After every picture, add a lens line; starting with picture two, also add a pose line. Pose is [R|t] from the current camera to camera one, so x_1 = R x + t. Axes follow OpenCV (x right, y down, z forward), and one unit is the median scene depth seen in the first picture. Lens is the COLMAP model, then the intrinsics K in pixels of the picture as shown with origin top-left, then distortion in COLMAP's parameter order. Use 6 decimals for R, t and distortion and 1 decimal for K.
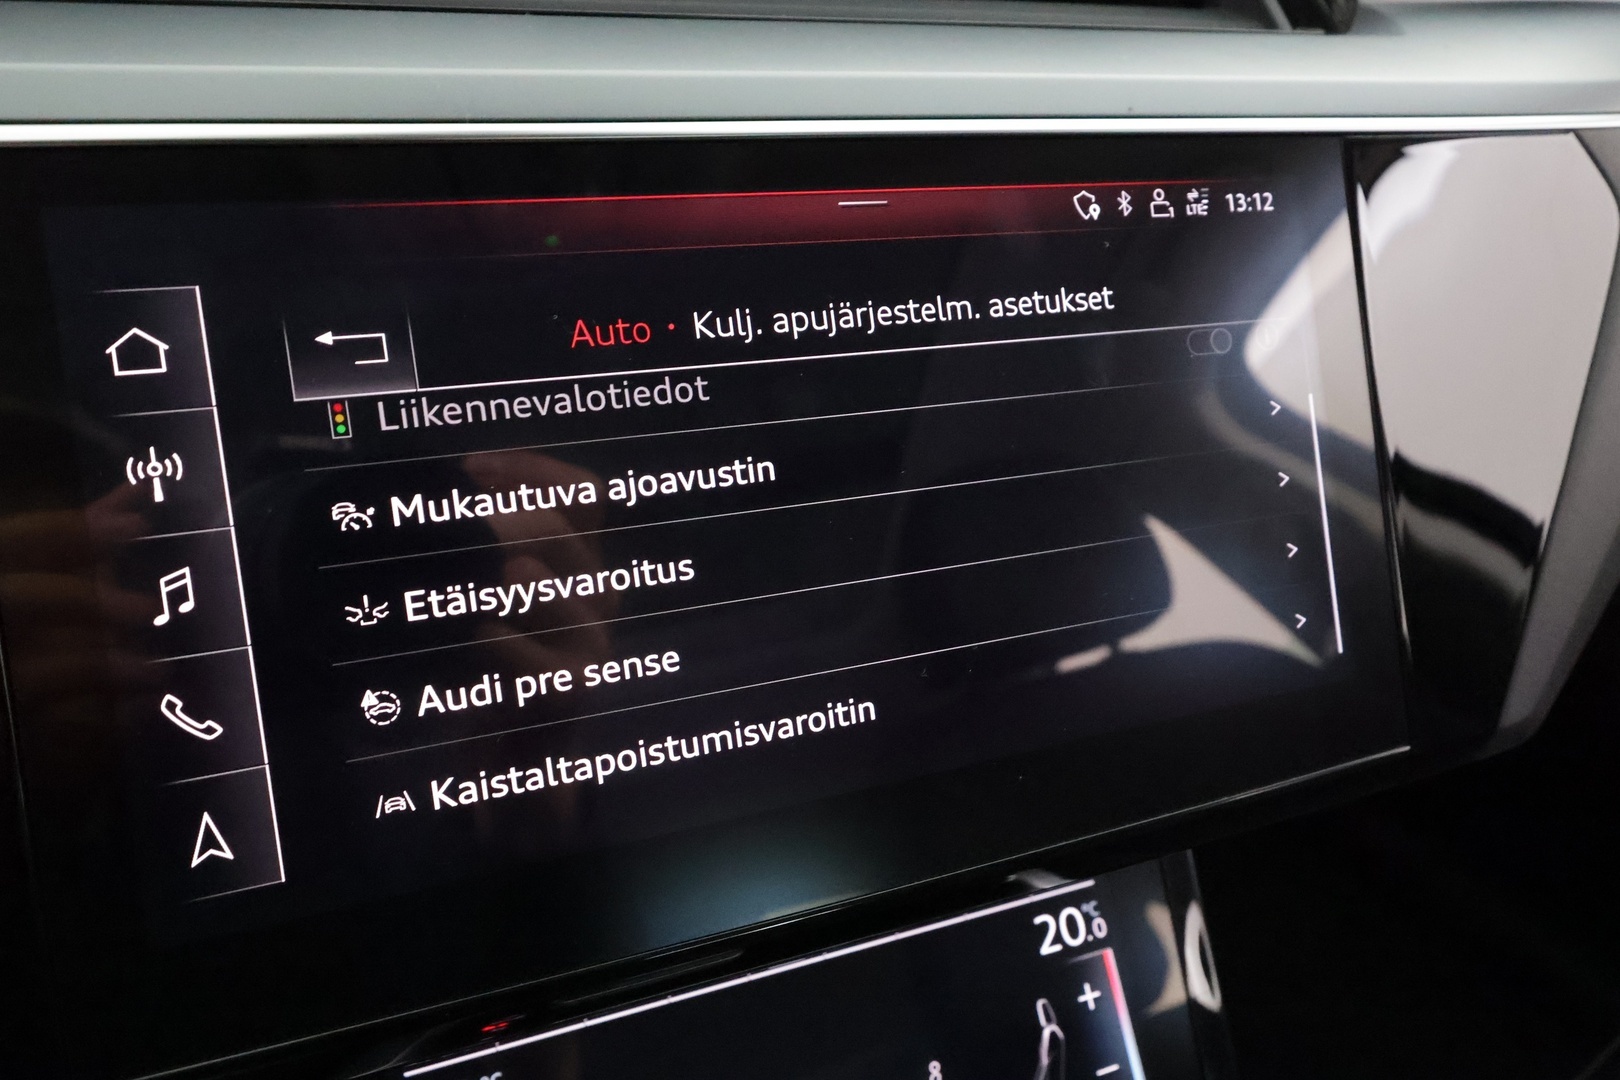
lens RADIAL K [[1228.3, 0, 798.9], [0, 1228.3, 546.4], [0, 0, 1]] dist [-0.002242, 0.001983]
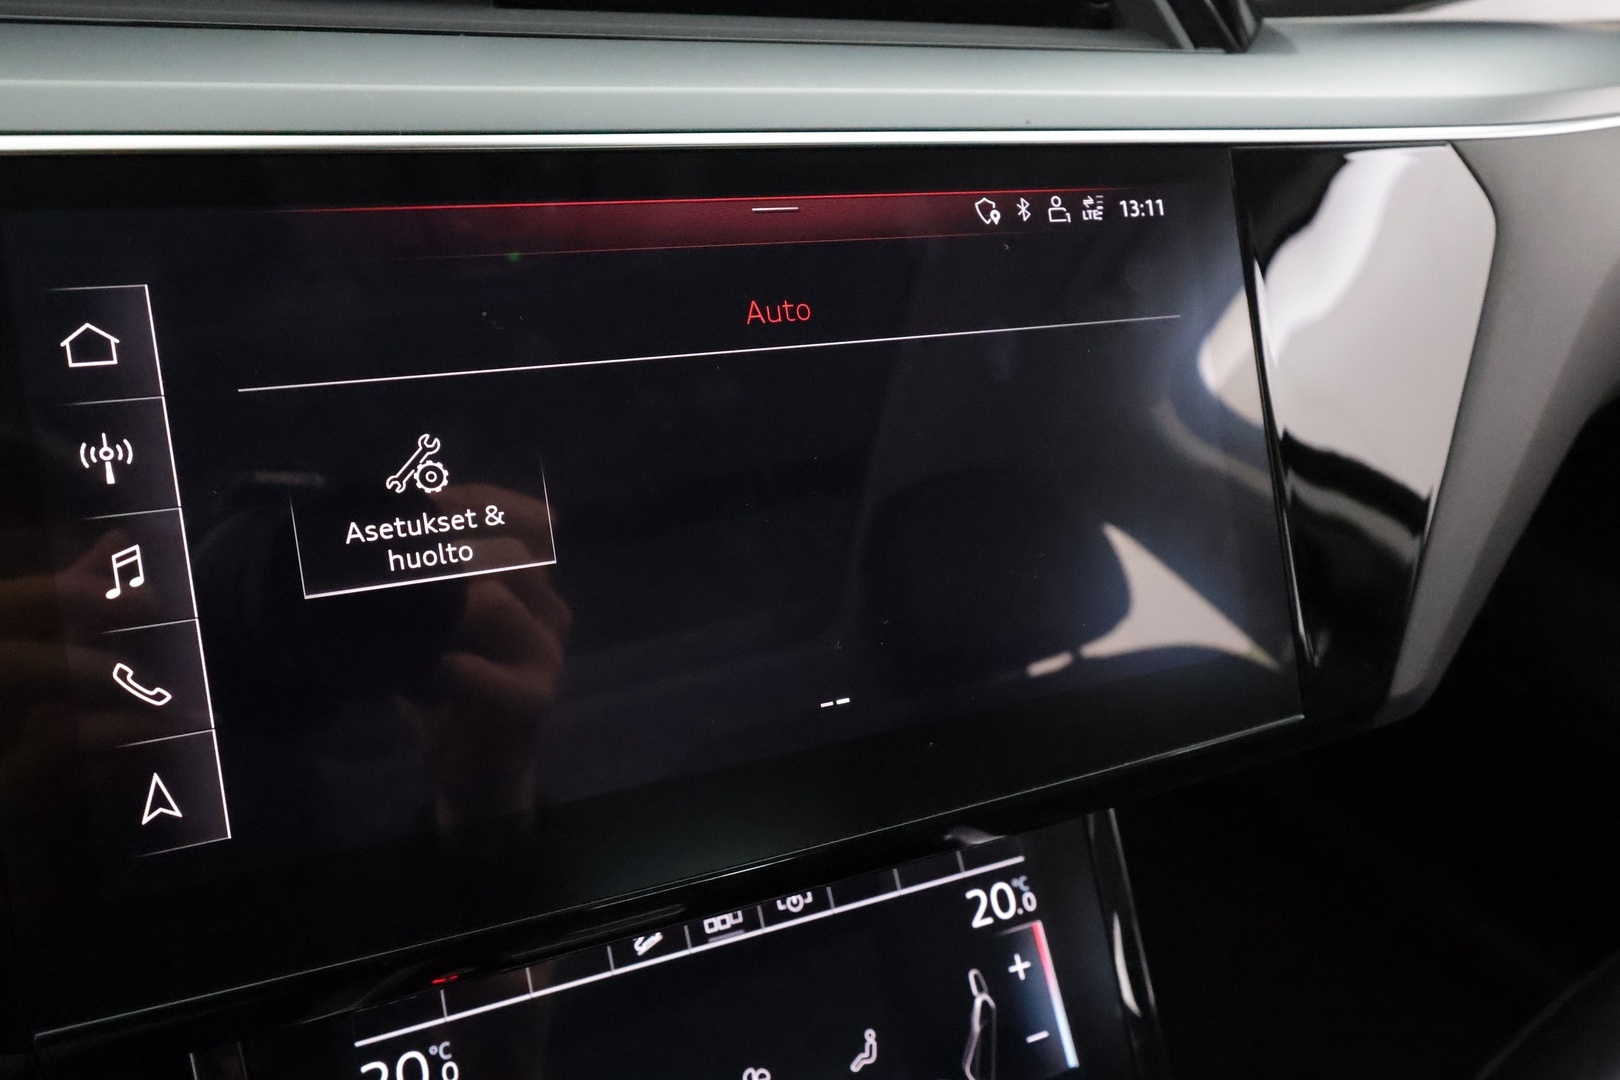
lens RADIAL K [[1228.3, 0, 805.0], [0, 1228.3, 542.0], [0, 0, 1]] dist [-0.002242, 0.001983]
pose [[0.999641, -0.010588, 0.024609, 0.045739], [0.011025, 0.999783, -0.017680, 0.030292], [-0.024416, 0.017945, 0.999541, -0.068292]]
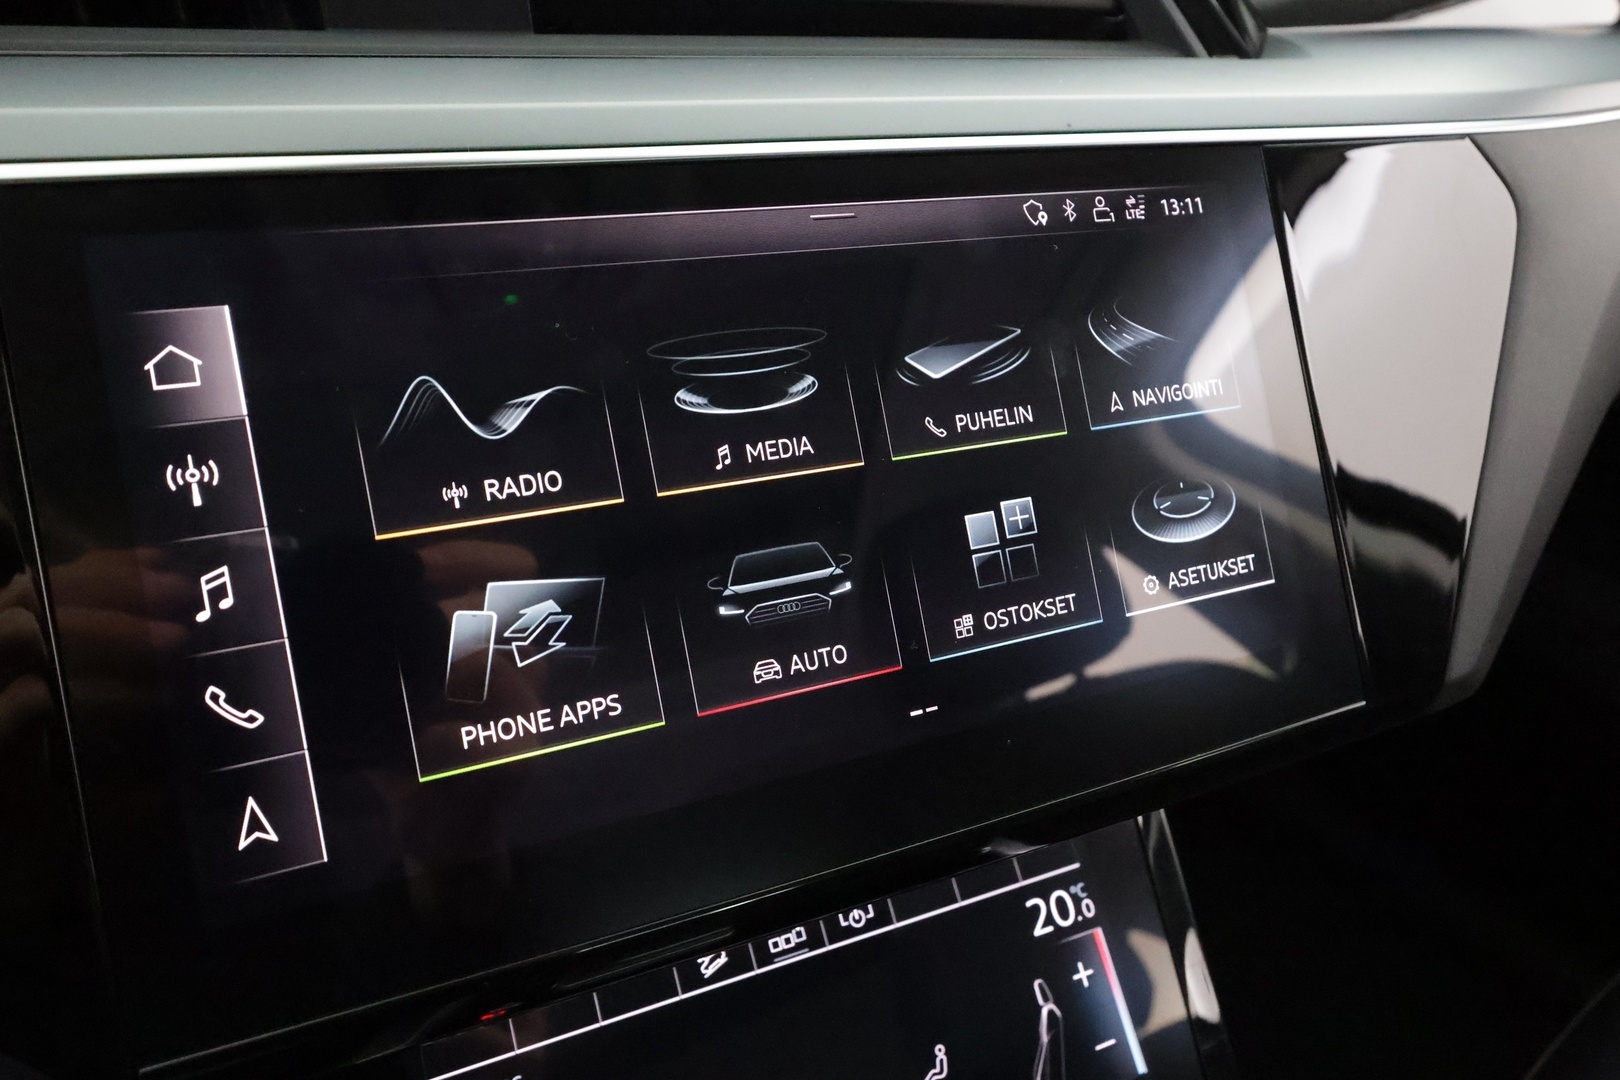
lens RADIAL K [[1228.3, 0, 810.2], [0, 1228.3, 539.1], [0, 0, 1]] dist [-0.002242, 0.001983]
pose [[0.997767, -0.051445, 0.042607, -0.026880], [0.053566, 0.997300, -0.050234, 0.056343], [-0.039908, 0.052405, 0.997828, -0.065592]]
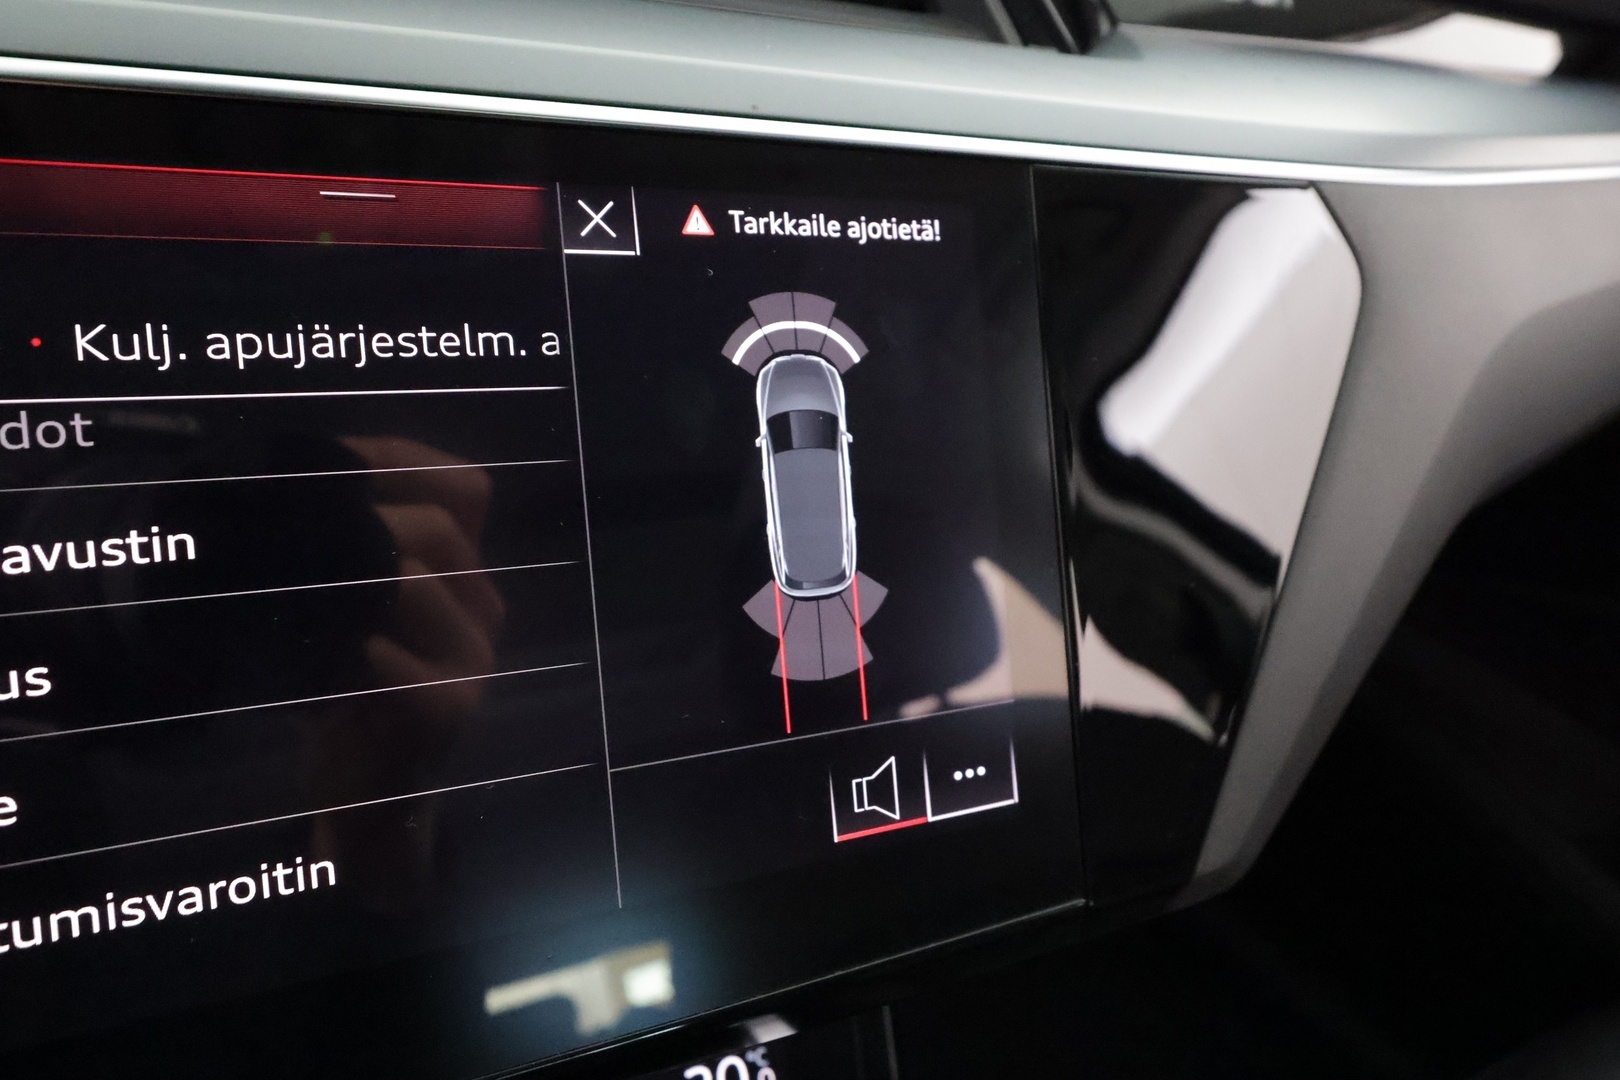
lens RADIAL K [[1228.3, 0, 821.3], [0, 1228.3, 547.1], [0, 0, 1]] dist [-0.002242, 0.001983]
pose [[0.993404, 0.045160, 0.105397, 0.257611], [-0.043166, 0.998845, -0.021126, -0.058163], [-0.106229, 0.016437, 0.994206, 0.218158]]
